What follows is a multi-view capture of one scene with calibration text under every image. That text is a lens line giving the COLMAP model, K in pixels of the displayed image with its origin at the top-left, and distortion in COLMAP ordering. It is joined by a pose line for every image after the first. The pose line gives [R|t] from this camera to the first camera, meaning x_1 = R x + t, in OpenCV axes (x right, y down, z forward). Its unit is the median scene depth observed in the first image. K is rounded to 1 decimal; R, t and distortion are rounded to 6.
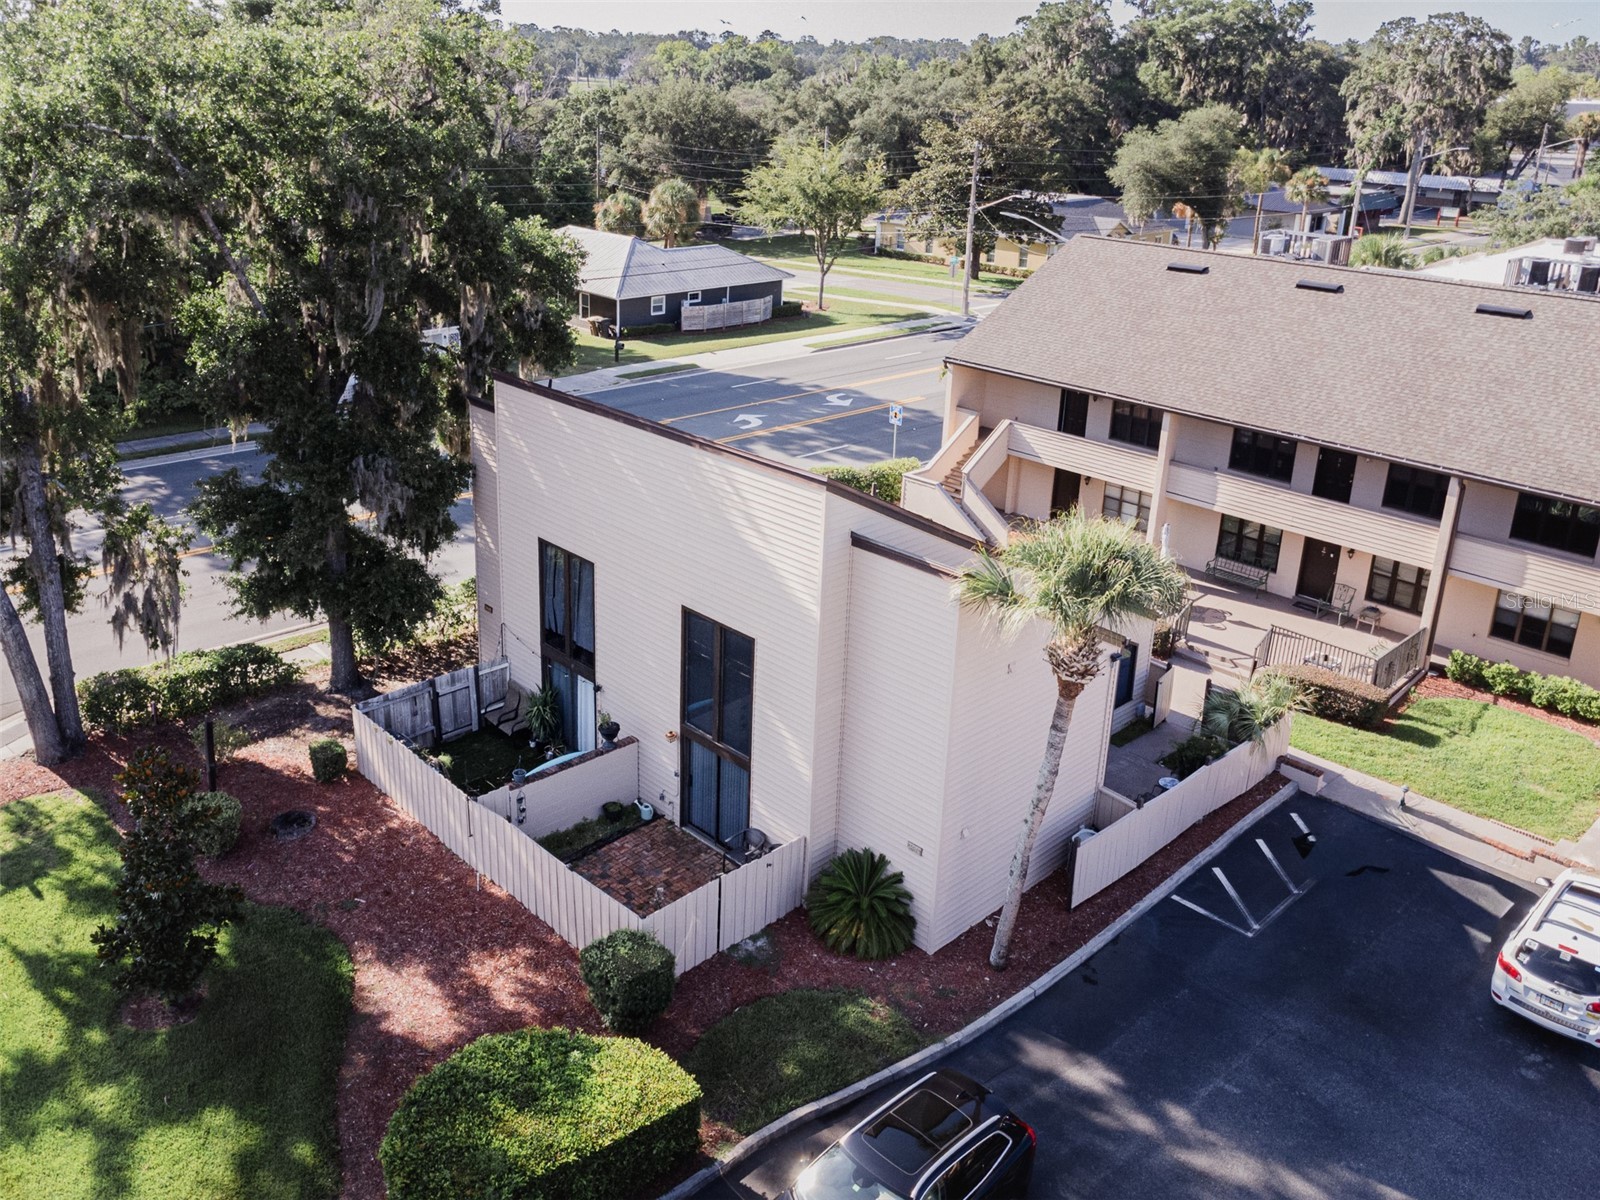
lens RADIAL K [[1406.5, 0, 800.0], [0, 1406.5, 600.0], [0, 0, 1]] dist [-0.004503, -0.010019]
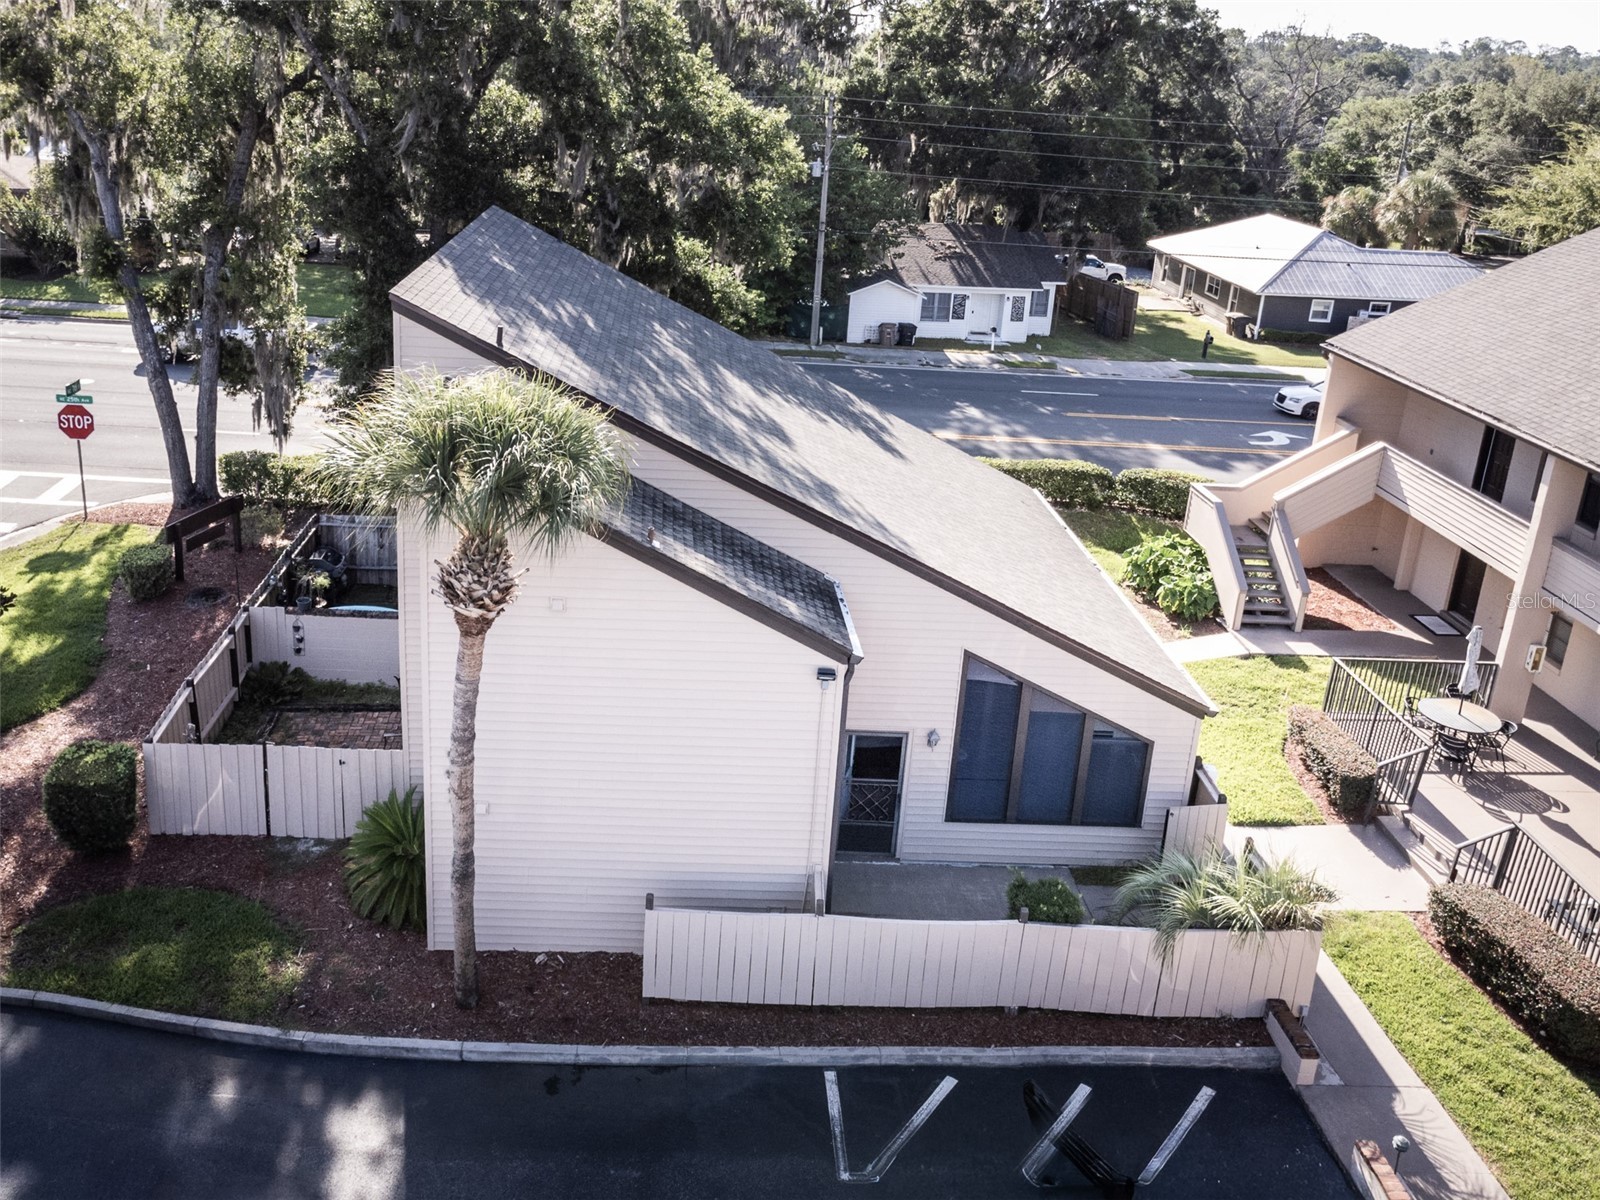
lens RADIAL K [[1406.5, 0, 800.0], [0, 1406.5, 600.0], [0, 0, 1]] dist [-0.004503, -0.010019]
pose [[0.701486, 0.248728, -0.667871, 0.555798], [-0.282618, 0.957373, 0.059701, -0.022409], [0.654251, 0.146873, 0.741879, 0.441423]]
